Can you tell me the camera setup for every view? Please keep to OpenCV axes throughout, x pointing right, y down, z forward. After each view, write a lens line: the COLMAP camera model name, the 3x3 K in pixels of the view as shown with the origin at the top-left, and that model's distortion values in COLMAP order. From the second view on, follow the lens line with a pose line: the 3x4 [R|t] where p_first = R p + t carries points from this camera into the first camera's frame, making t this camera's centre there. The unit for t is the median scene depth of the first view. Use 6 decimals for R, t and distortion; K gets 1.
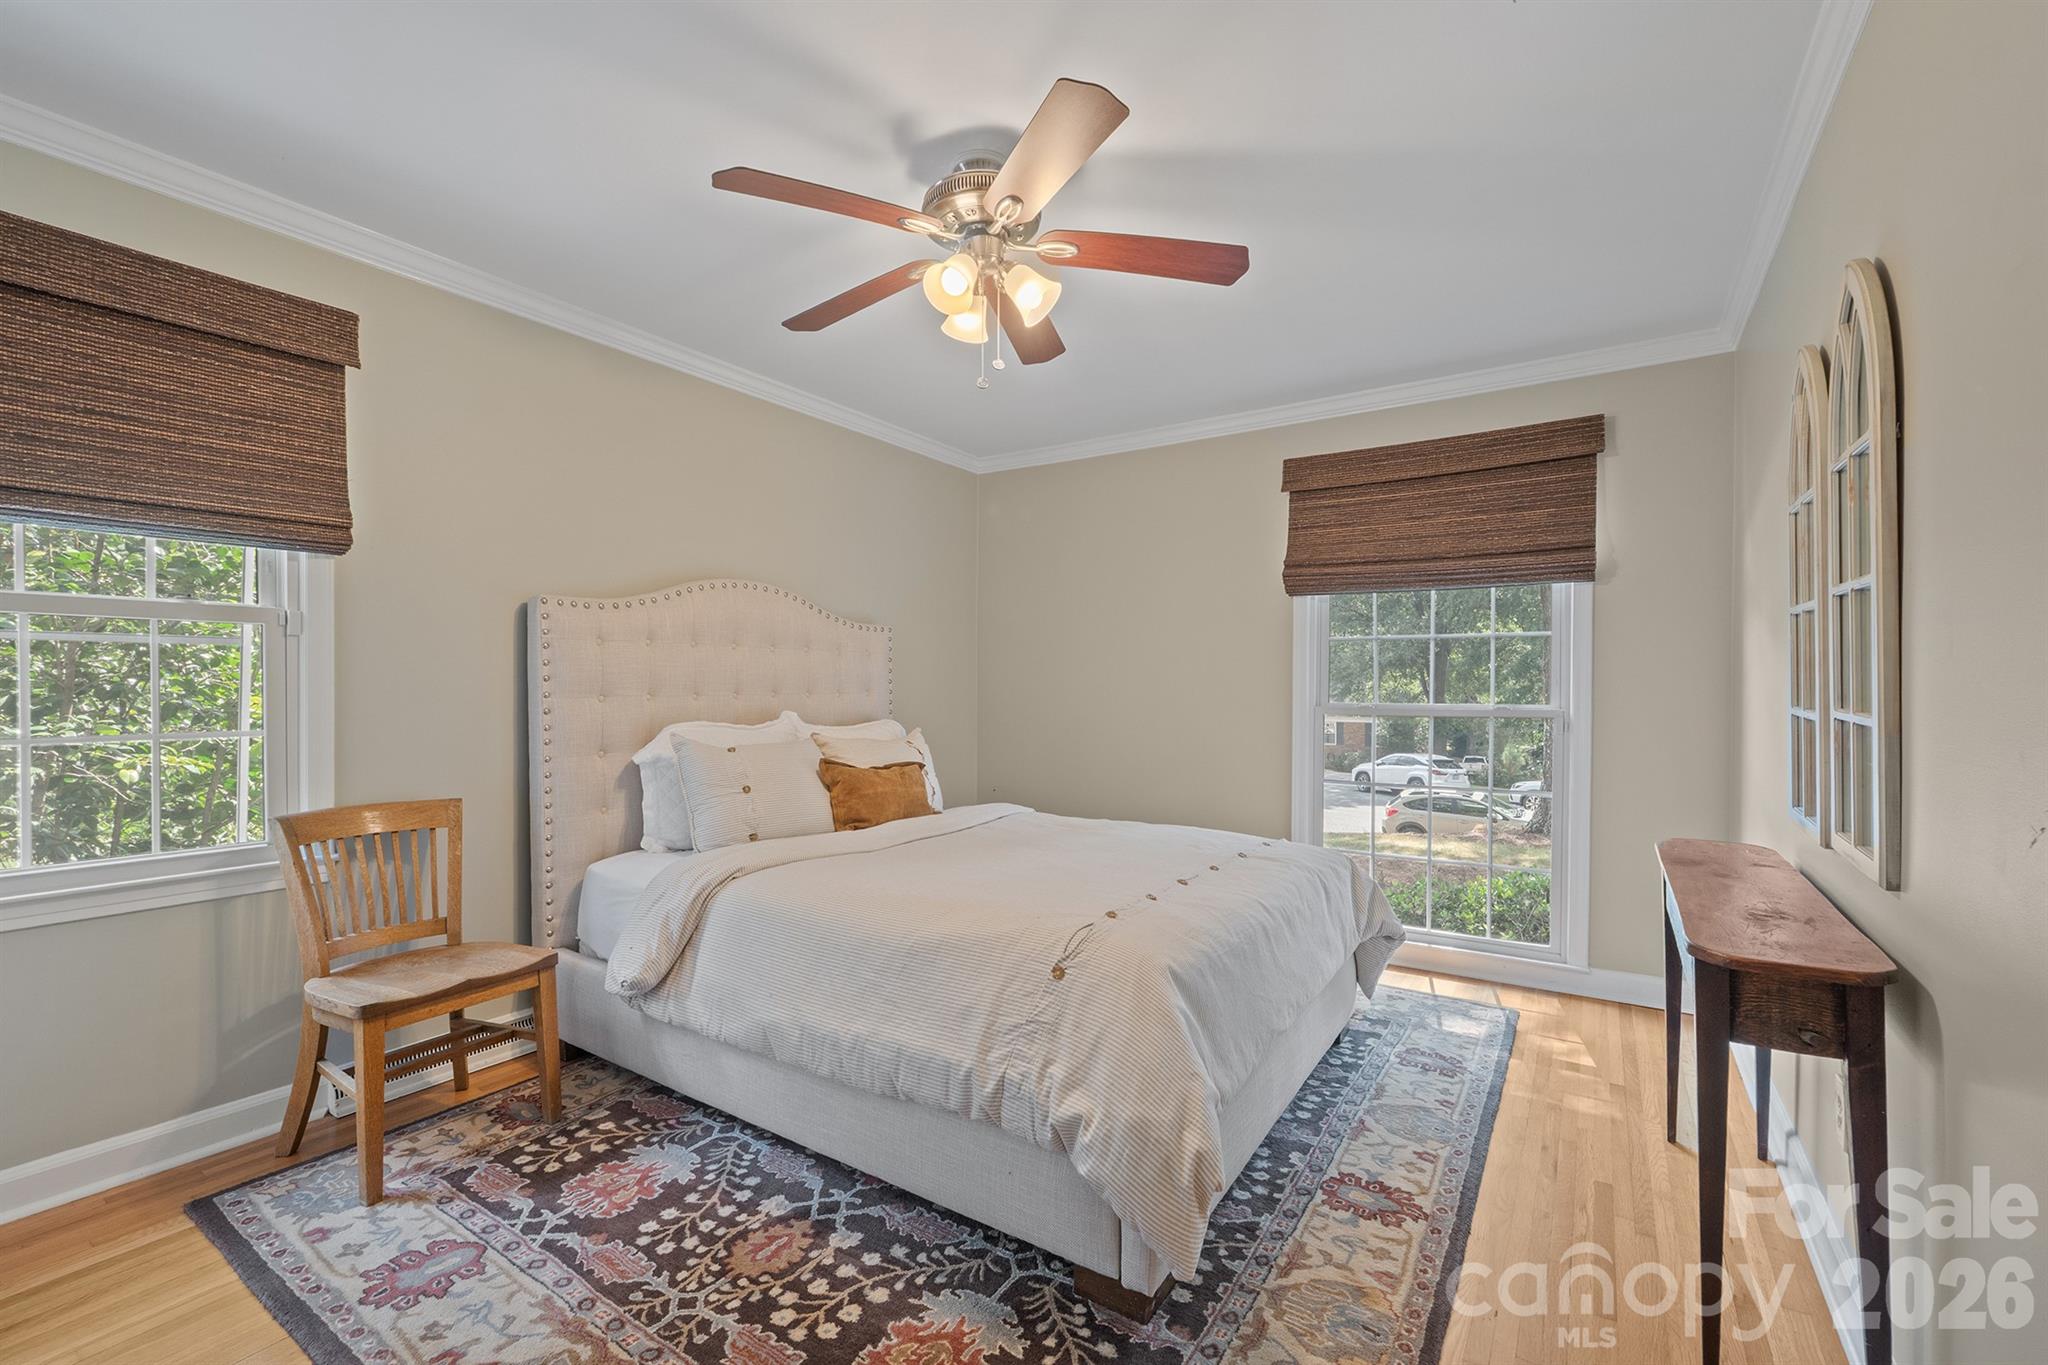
lens RADIAL K [[869.7, 0, 1017.5], [0, 869.7, 679.6], [0, 0, 1]] dist [-0.006717, 0.000152]
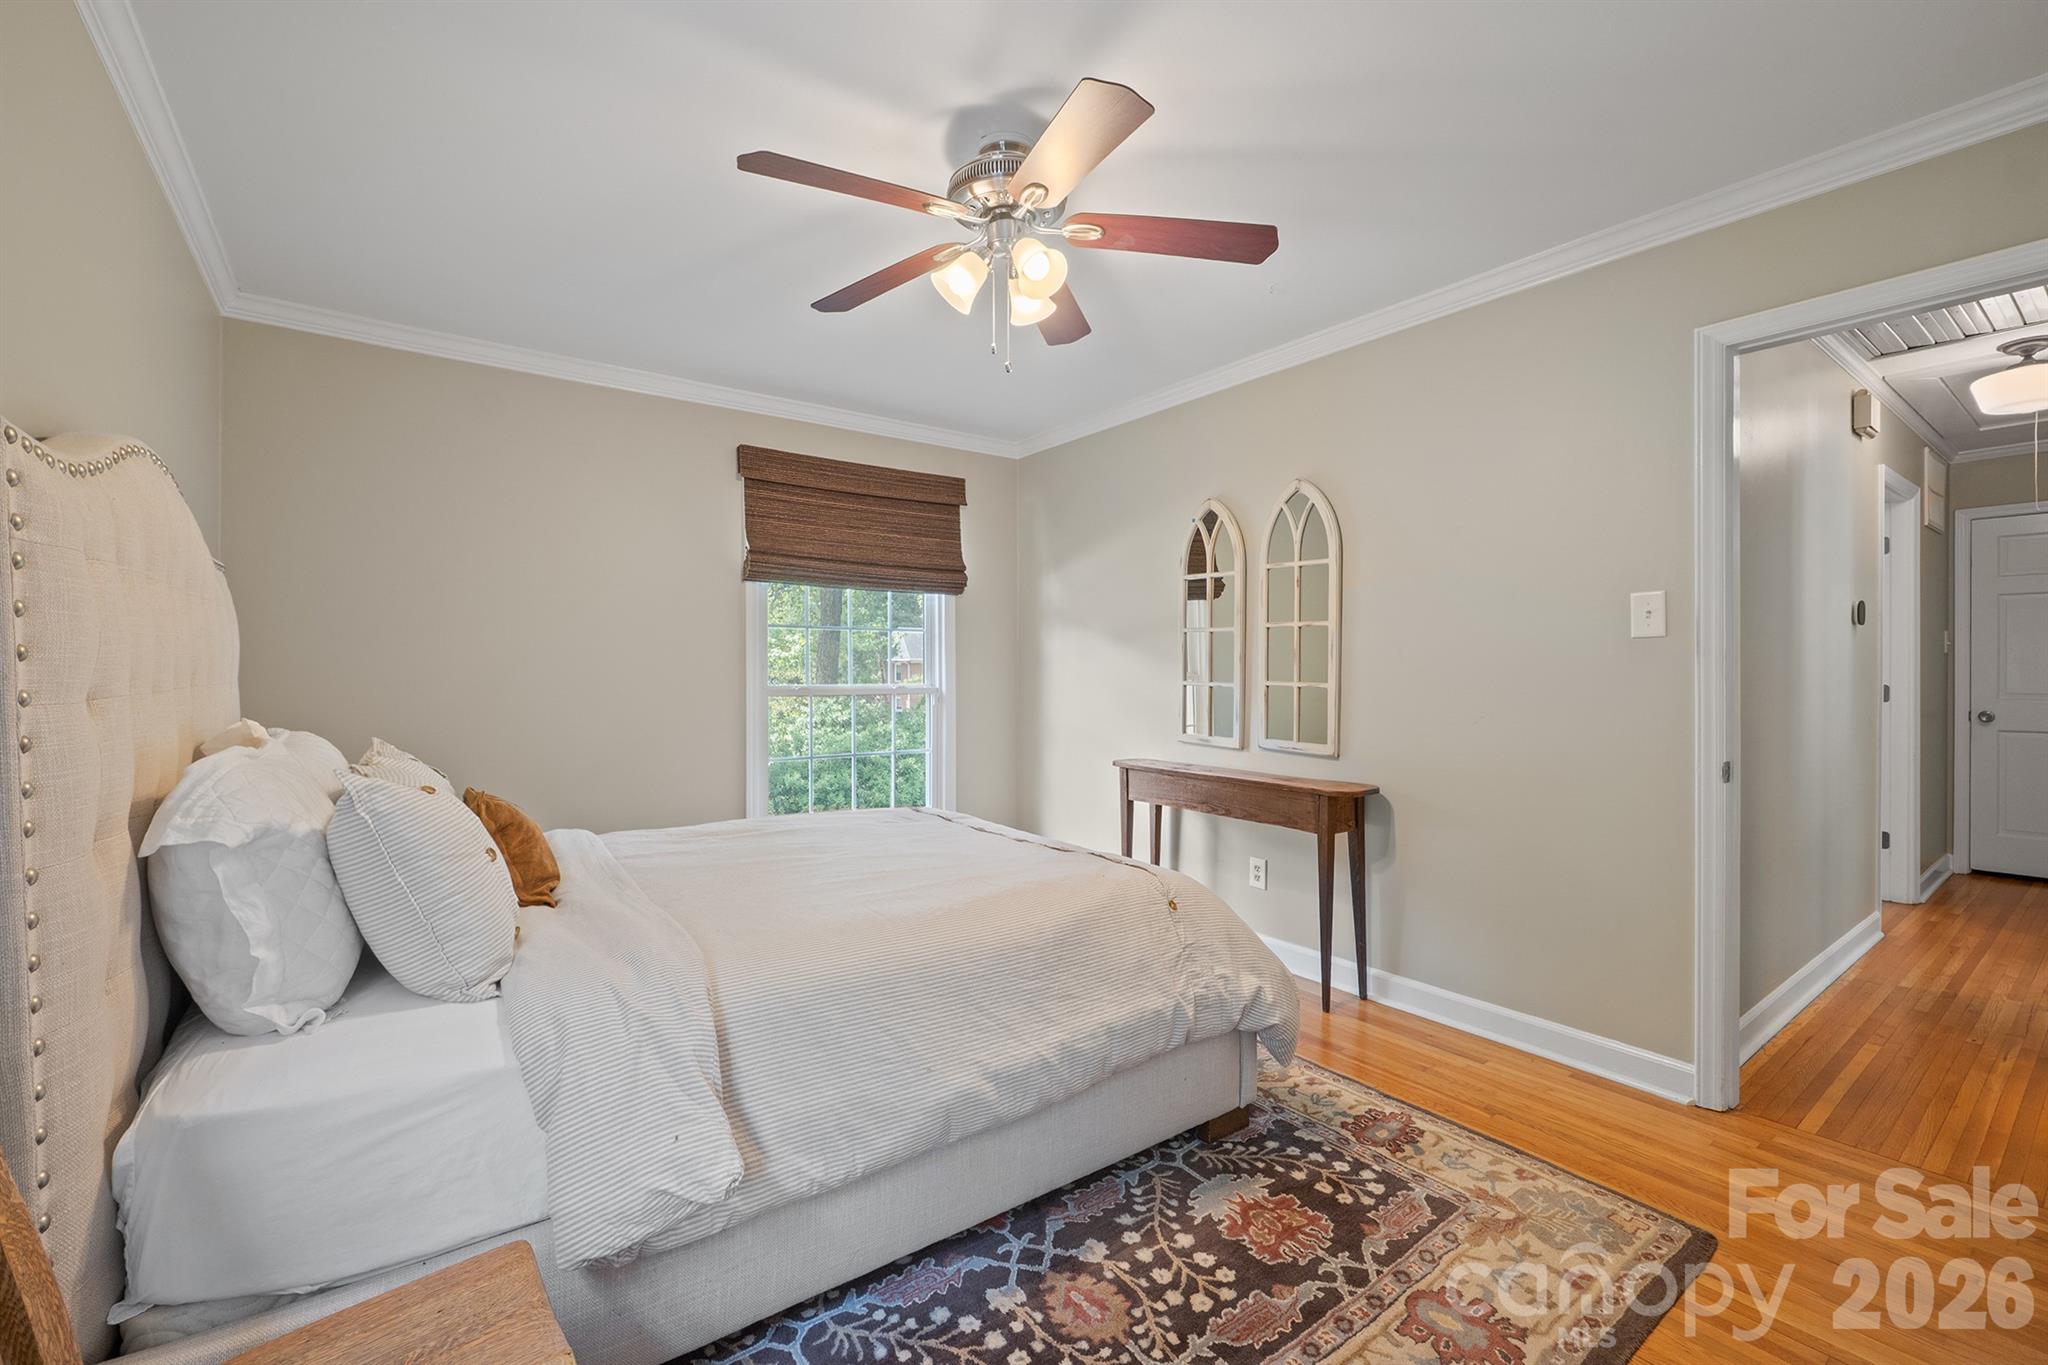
lens RADIAL K [[869.7, 0, 1022.6], [0, 869.7, 675.0], [0, 0, 1]] dist [-0.006717, 0.000152]
pose [[0.338835, -0.006185, 0.940825, -1.075566], [-0.004886, 0.999953, 0.008333, 0.005520], [-0.940833, -0.007420, 0.338789, 0.727007]]
